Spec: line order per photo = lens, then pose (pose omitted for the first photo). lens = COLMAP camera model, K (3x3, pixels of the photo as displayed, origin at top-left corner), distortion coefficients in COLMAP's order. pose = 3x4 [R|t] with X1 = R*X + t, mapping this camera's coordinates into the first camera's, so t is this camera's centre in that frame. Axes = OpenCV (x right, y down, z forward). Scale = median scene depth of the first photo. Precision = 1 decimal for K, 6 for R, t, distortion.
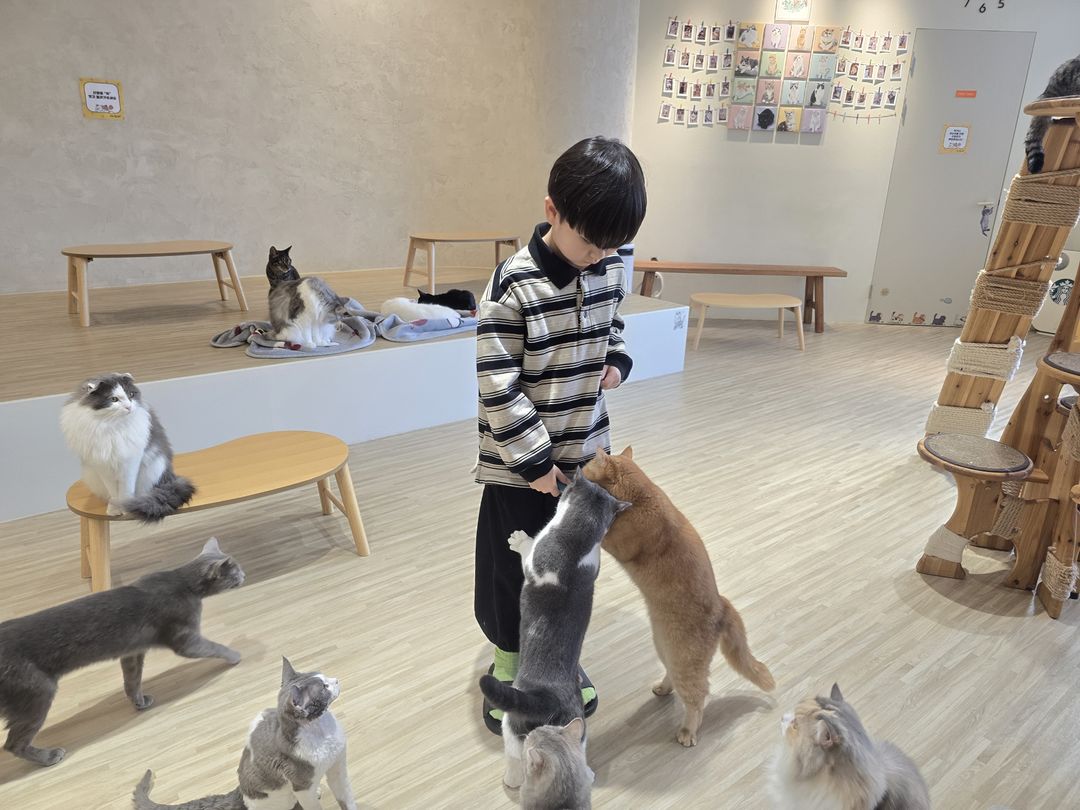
lens RADIAL K [[736.0, 0, 539.6], [0, 736.0, 406.6], [0, 0, 1]] dist [-0.007841, -0.008655]
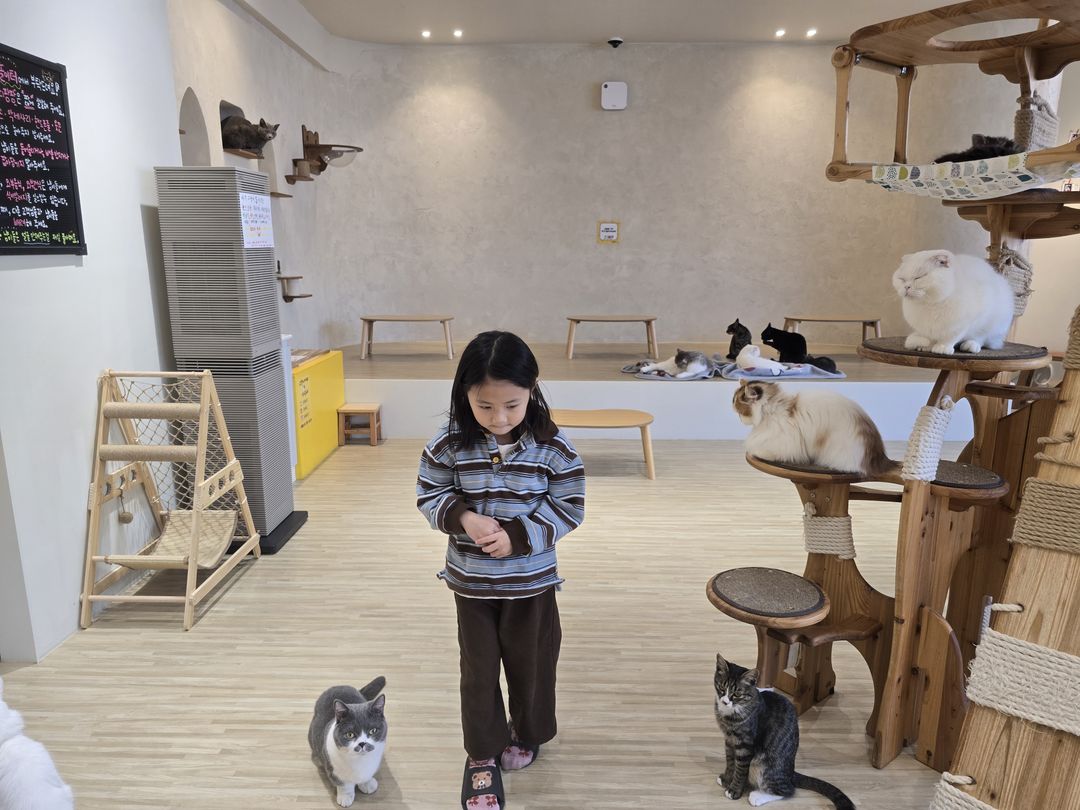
lens RADIAL K [[736.0, 0, 539.7], [0, 736.0, 406.2], [0, 0, 1]] dist [-0.007841, -0.008655]
pose [[0.768017, 0.092761, -0.633676, 0.372232], [-0.175389, 0.982092, -0.068808, 0.110589], [0.615945, 0.163985, 0.770533, -0.319507]]
